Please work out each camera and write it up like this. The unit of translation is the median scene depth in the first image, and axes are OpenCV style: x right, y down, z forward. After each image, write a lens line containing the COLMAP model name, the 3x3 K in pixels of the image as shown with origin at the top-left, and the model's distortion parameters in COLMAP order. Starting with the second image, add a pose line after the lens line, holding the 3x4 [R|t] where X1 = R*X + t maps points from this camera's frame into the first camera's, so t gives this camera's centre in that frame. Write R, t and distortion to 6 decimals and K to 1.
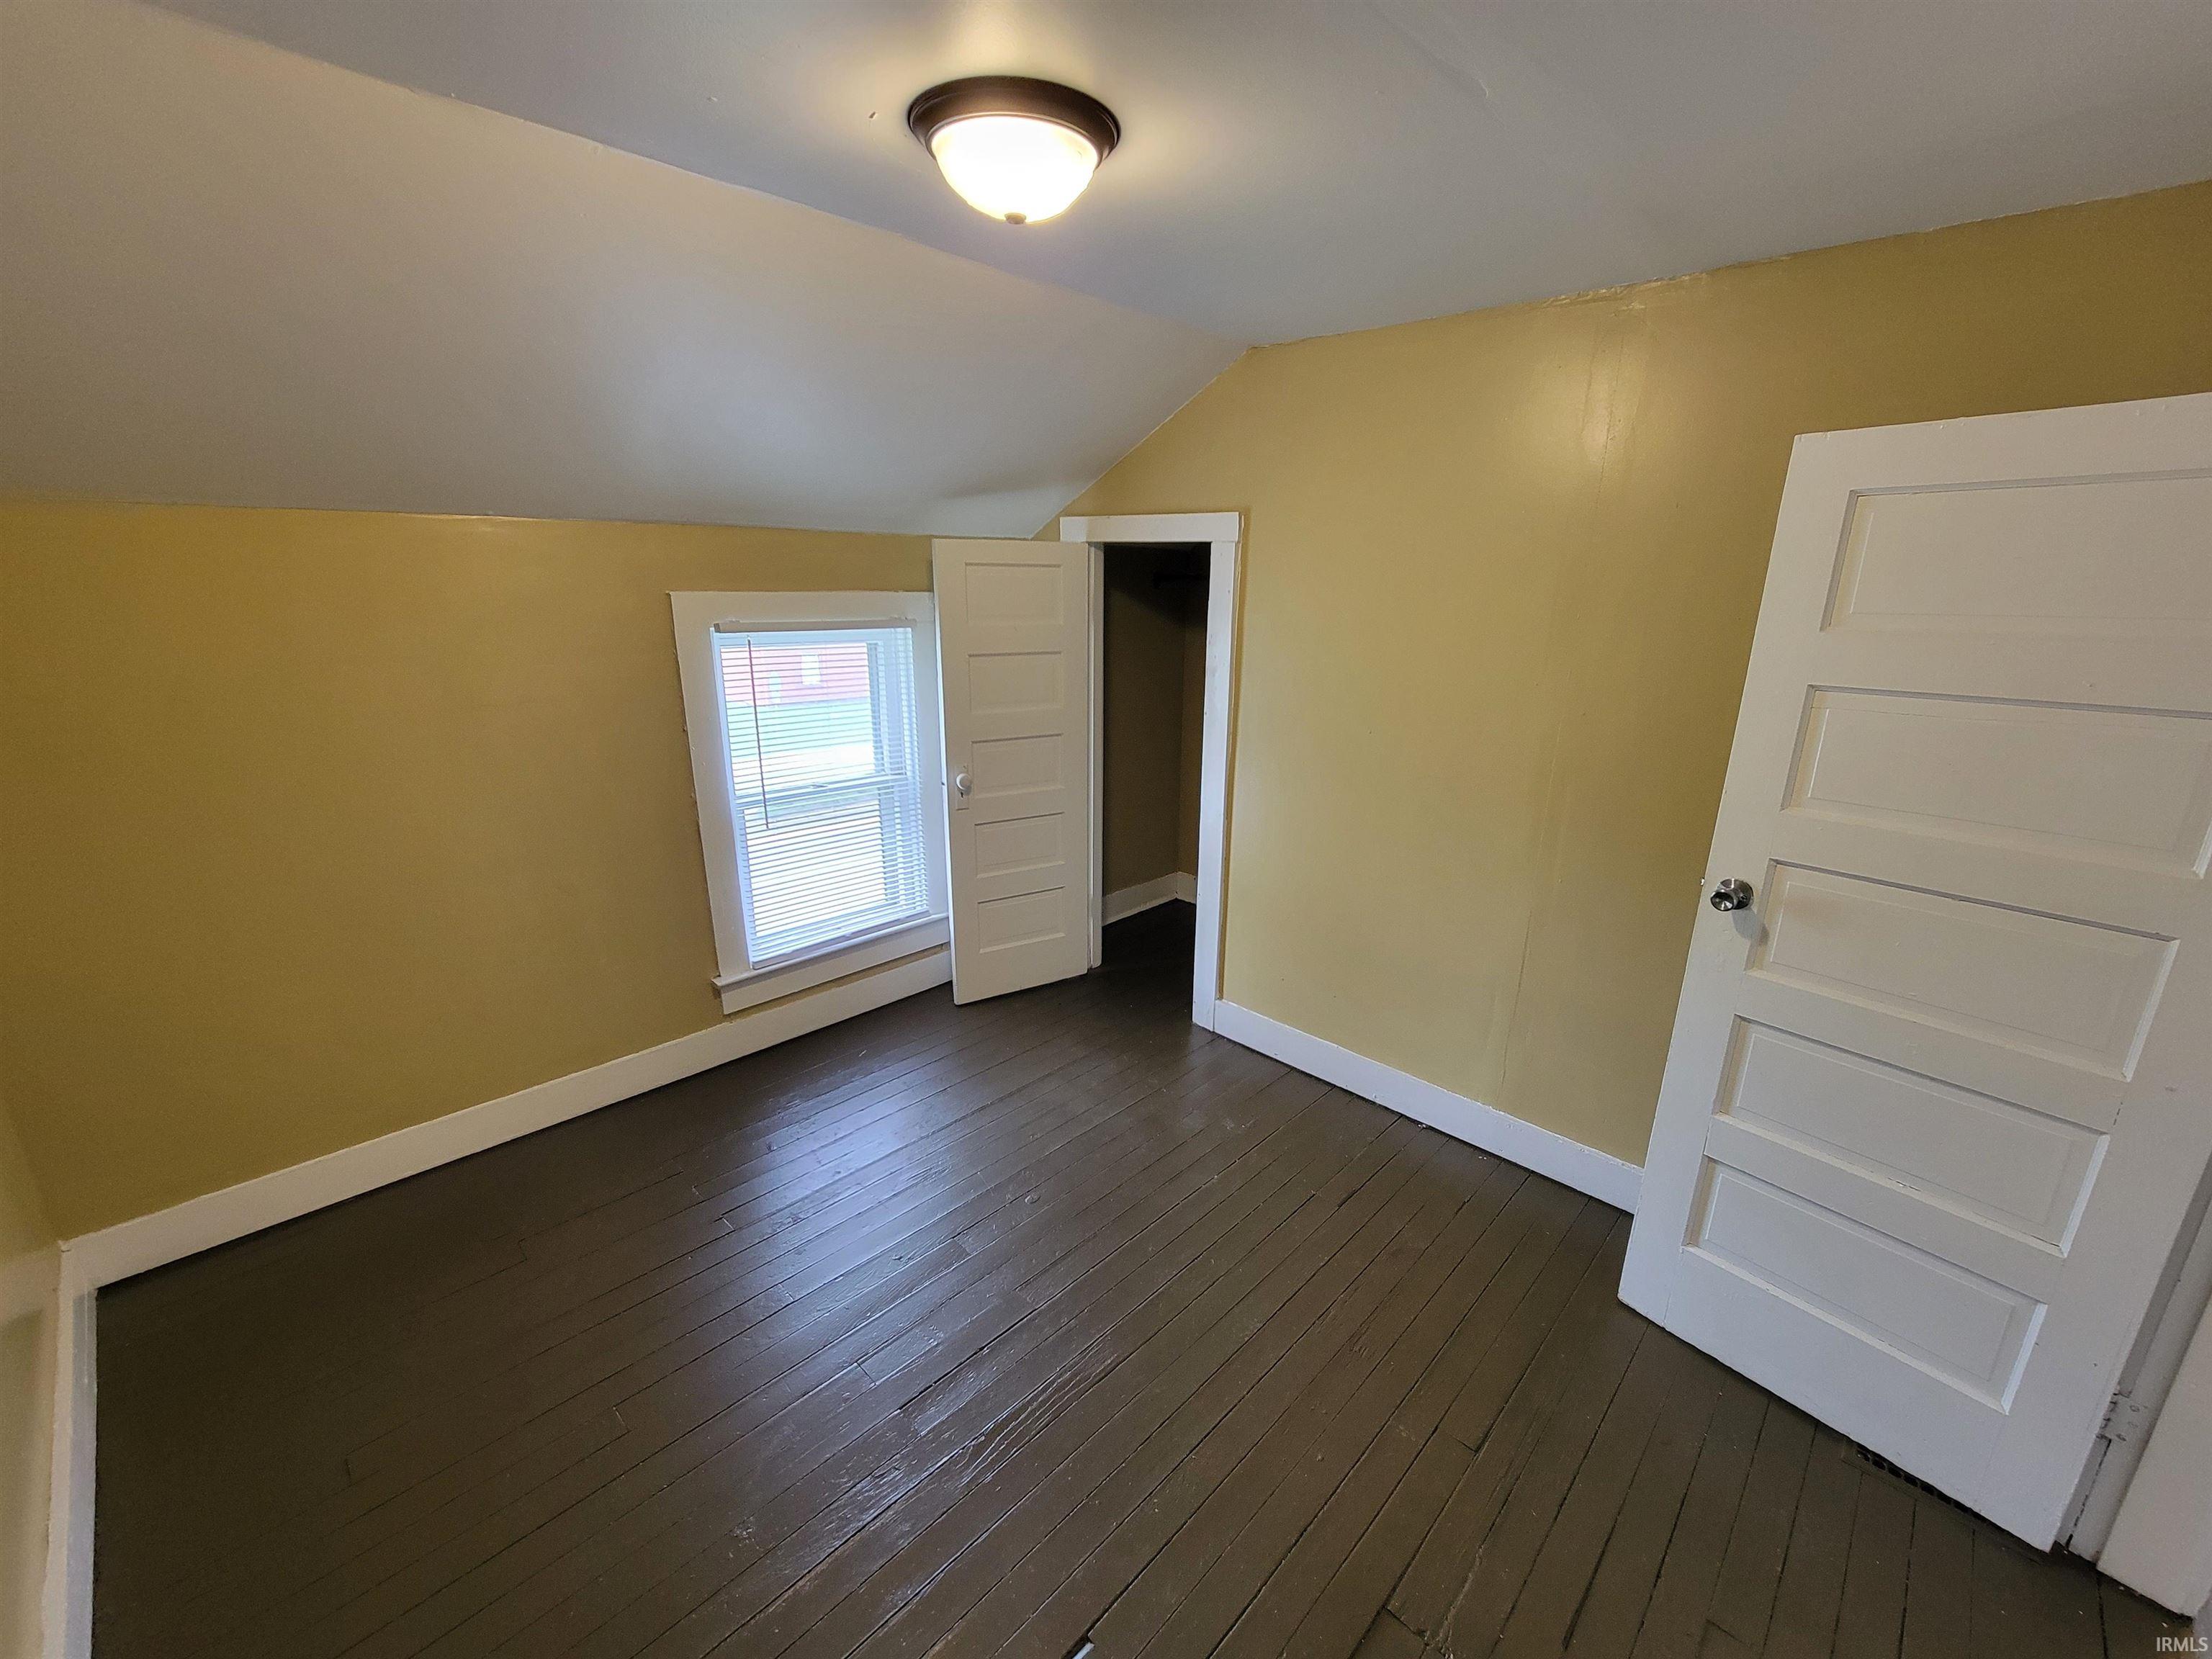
lens RADIAL K [[906.5, 0, 1108.1], [0, 906.5, 839.2], [0, 0, 1]] dist [-0.020422, -0.000034]
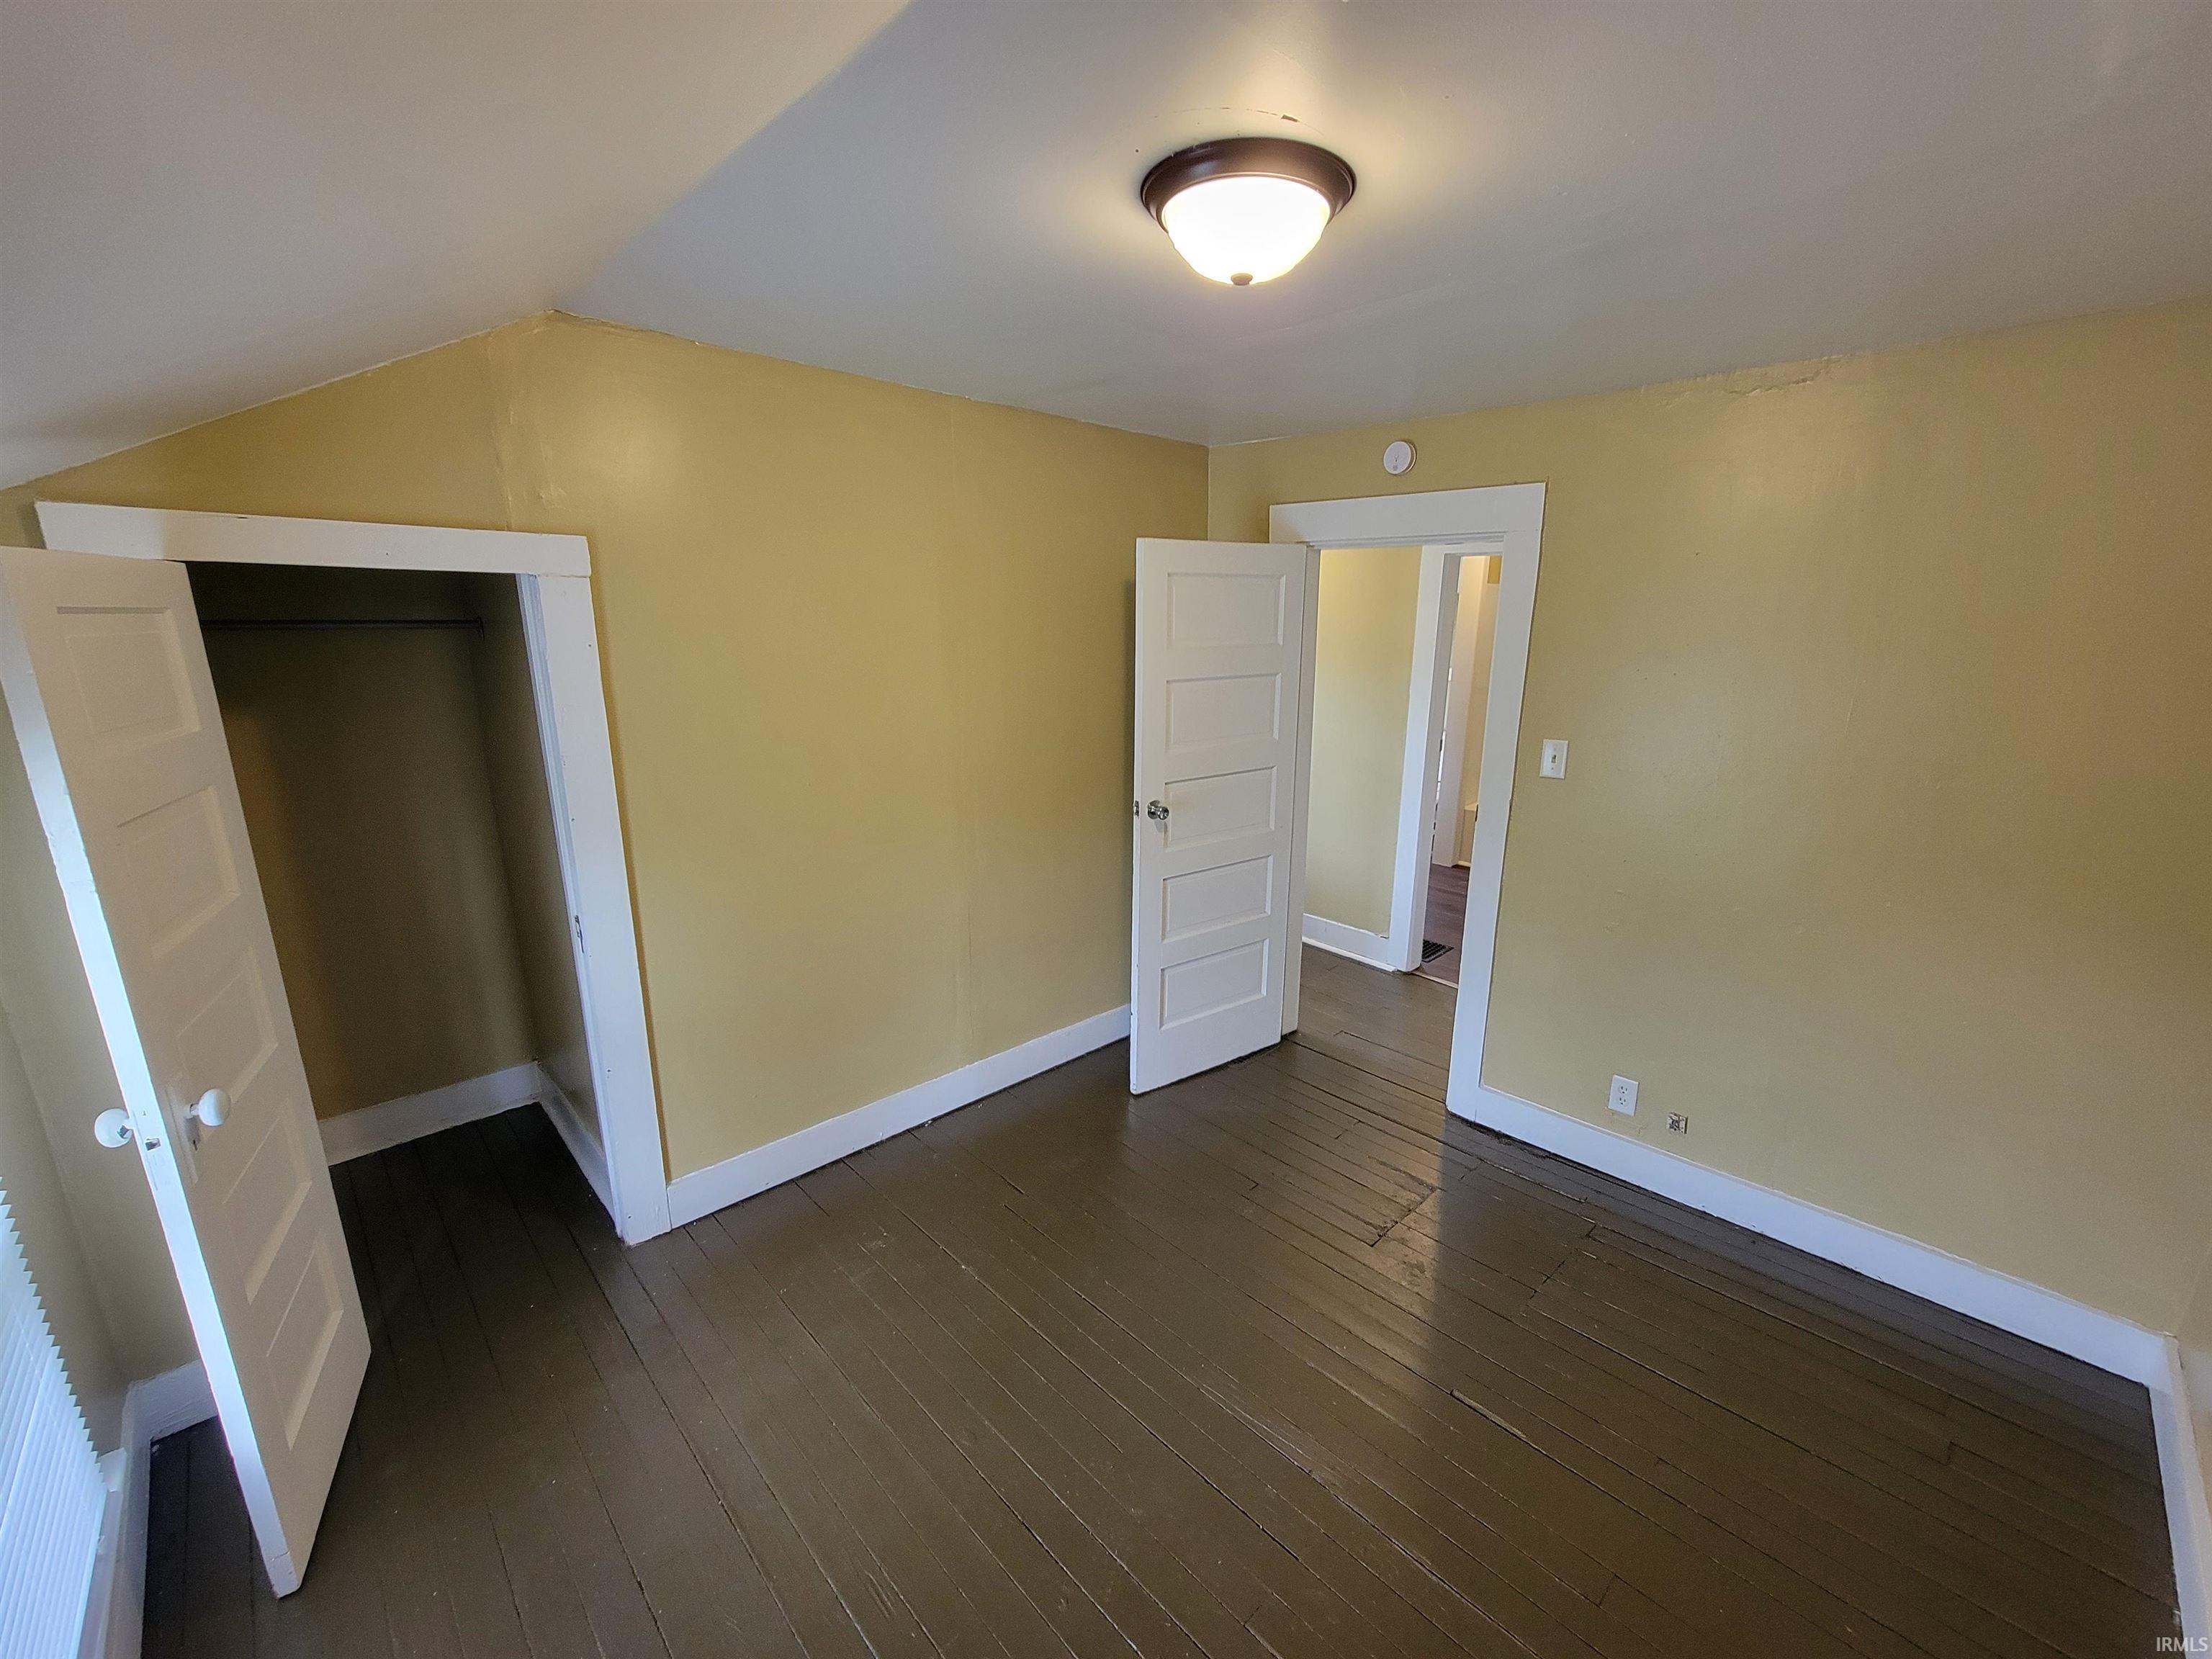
lens RADIAL K [[901.7, 0, 1111.4], [0, 901.7, 841.4], [0, 0, 1]] dist [-0.000246, 0.000343]
pose [[0.033184, -0.251853, 0.967196, -0.856035], [0.272482, 0.933350, 0.233691, -0.269366], [-0.961588, 0.255789, 0.099598, 0.837844]]
